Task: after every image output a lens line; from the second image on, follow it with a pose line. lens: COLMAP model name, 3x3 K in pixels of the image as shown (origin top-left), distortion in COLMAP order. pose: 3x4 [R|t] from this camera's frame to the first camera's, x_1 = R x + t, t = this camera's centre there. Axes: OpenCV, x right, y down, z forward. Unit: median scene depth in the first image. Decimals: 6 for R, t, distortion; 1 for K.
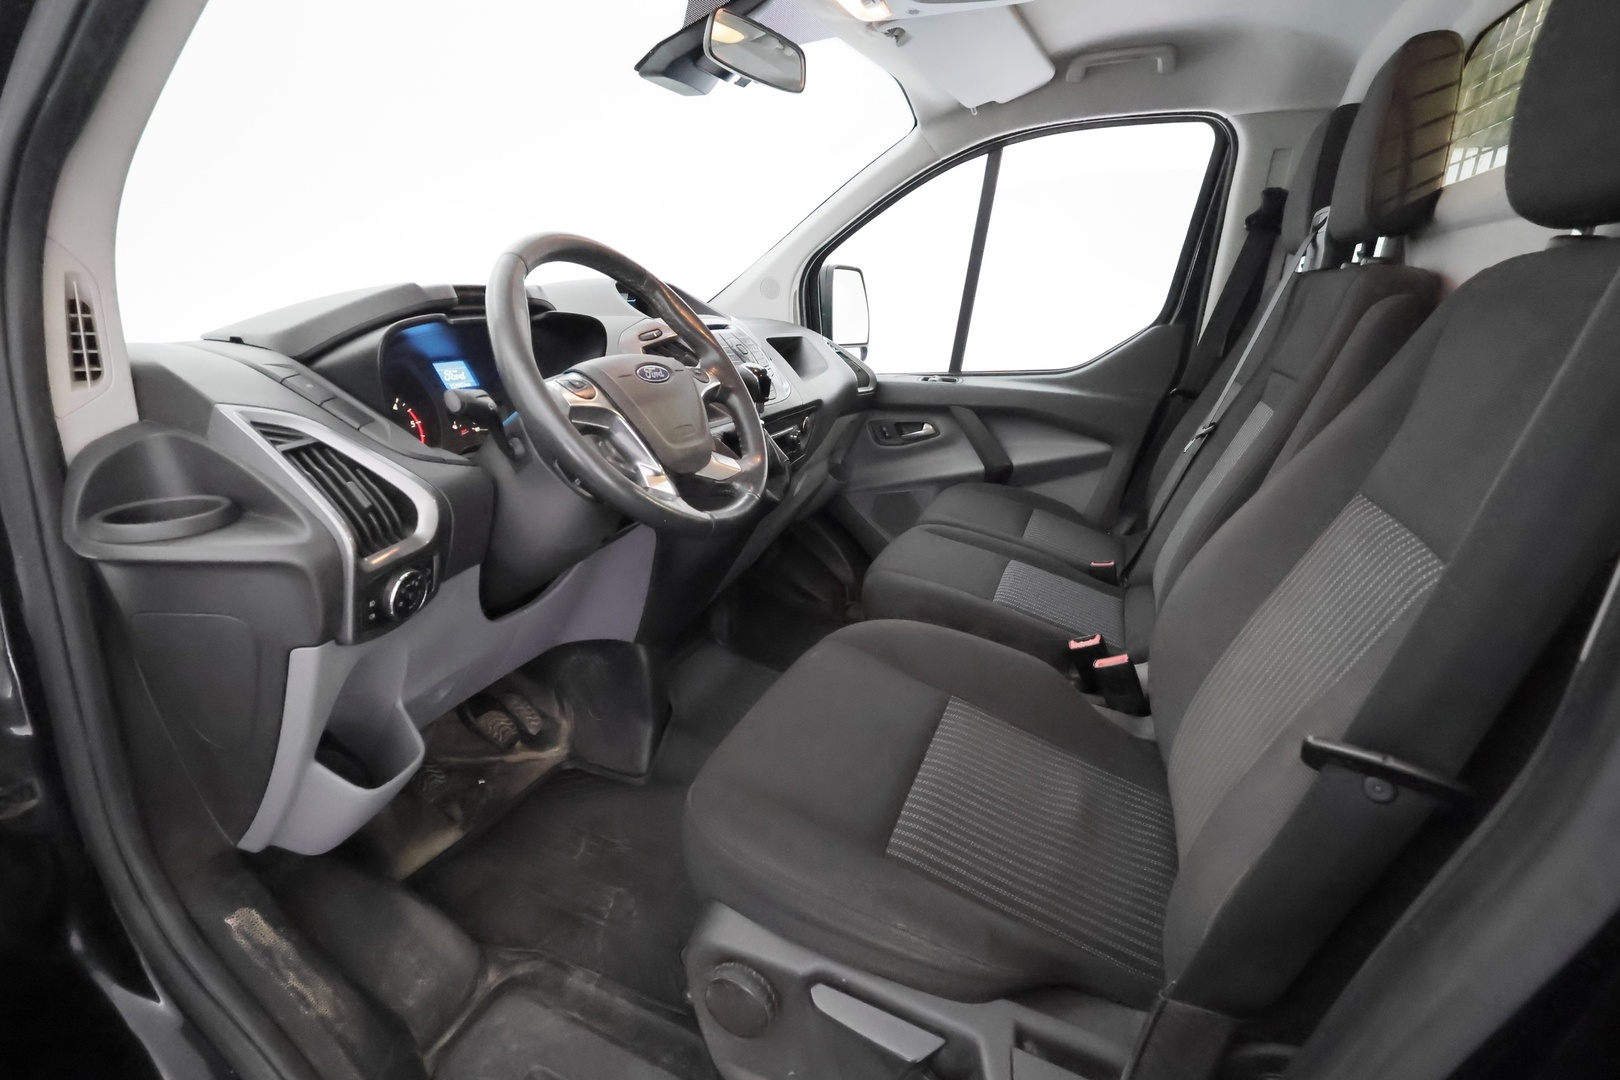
lens RADIAL K [[753.0, 0, 810.0], [0, 753.0, 540.0], [0, 0, 1]] dist [0.002007, 0.001087]
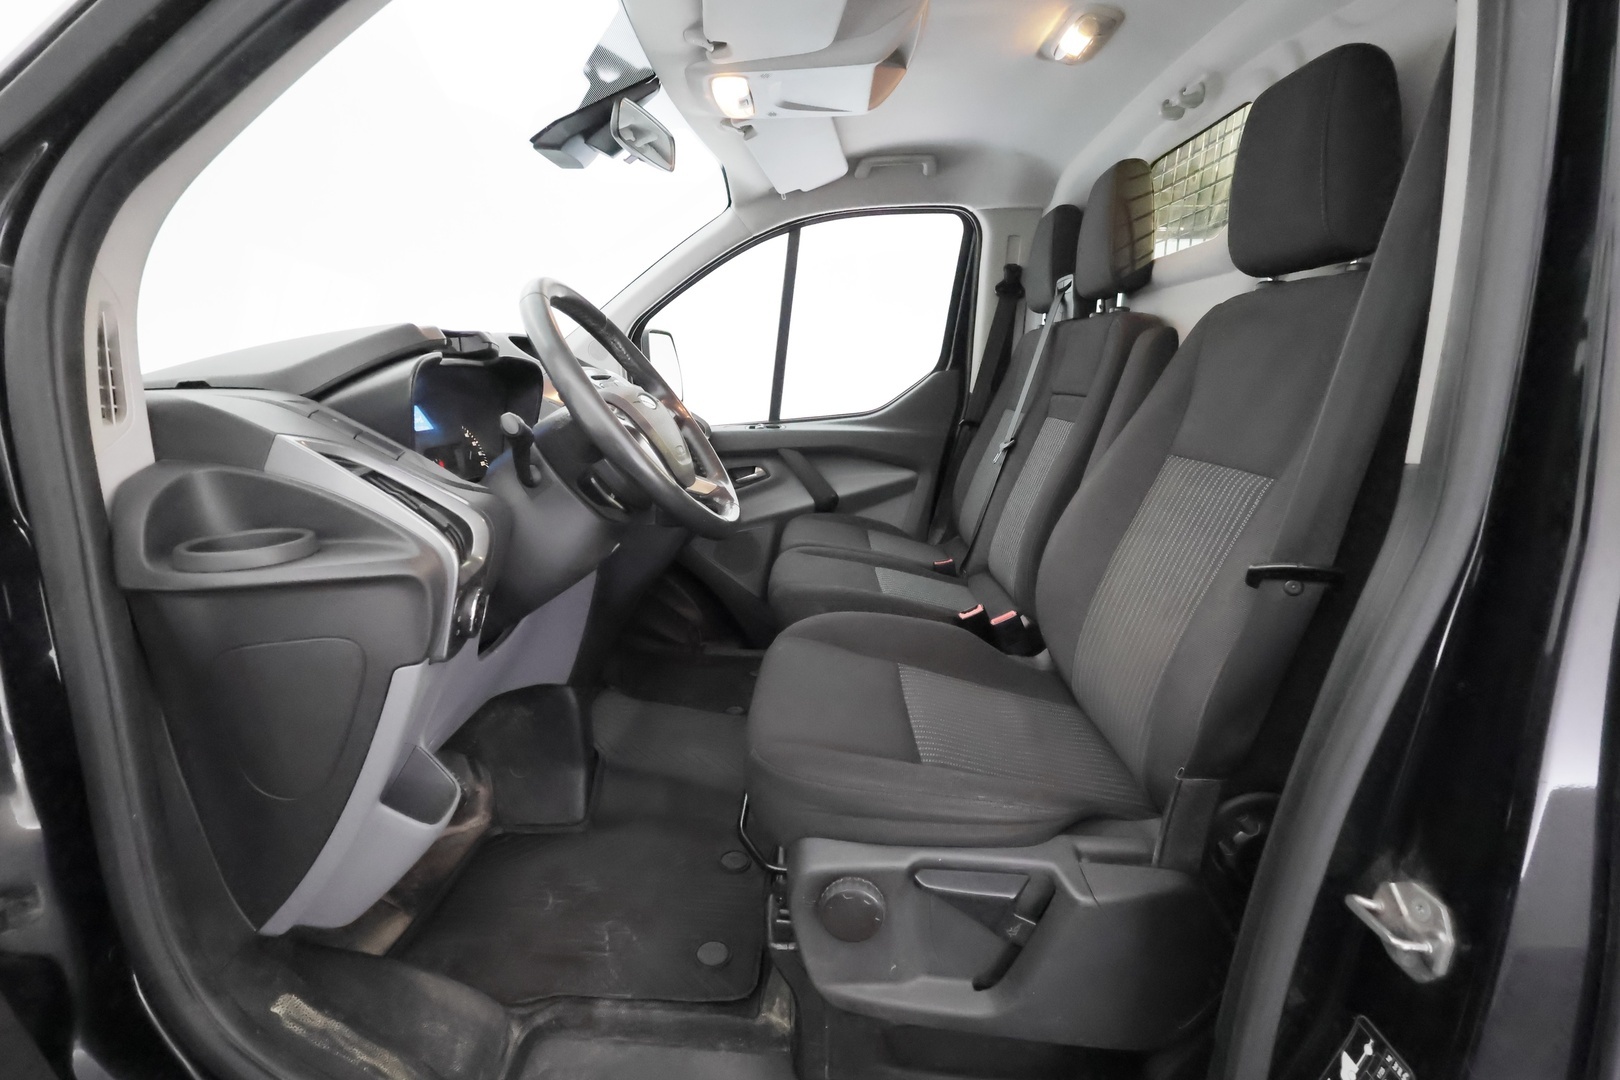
lens RADIAL K [[753.0, 0, 810.0], [0, 753.0, 540.0], [0, 0, 1]] dist [0.002007, 0.001087]
pose [[0.933757, -0.105615, 0.341970, -0.275363], [0.137853, 0.987882, -0.071310, 0.067938], [-0.330295, 0.113727, 0.937001, -0.074413]]
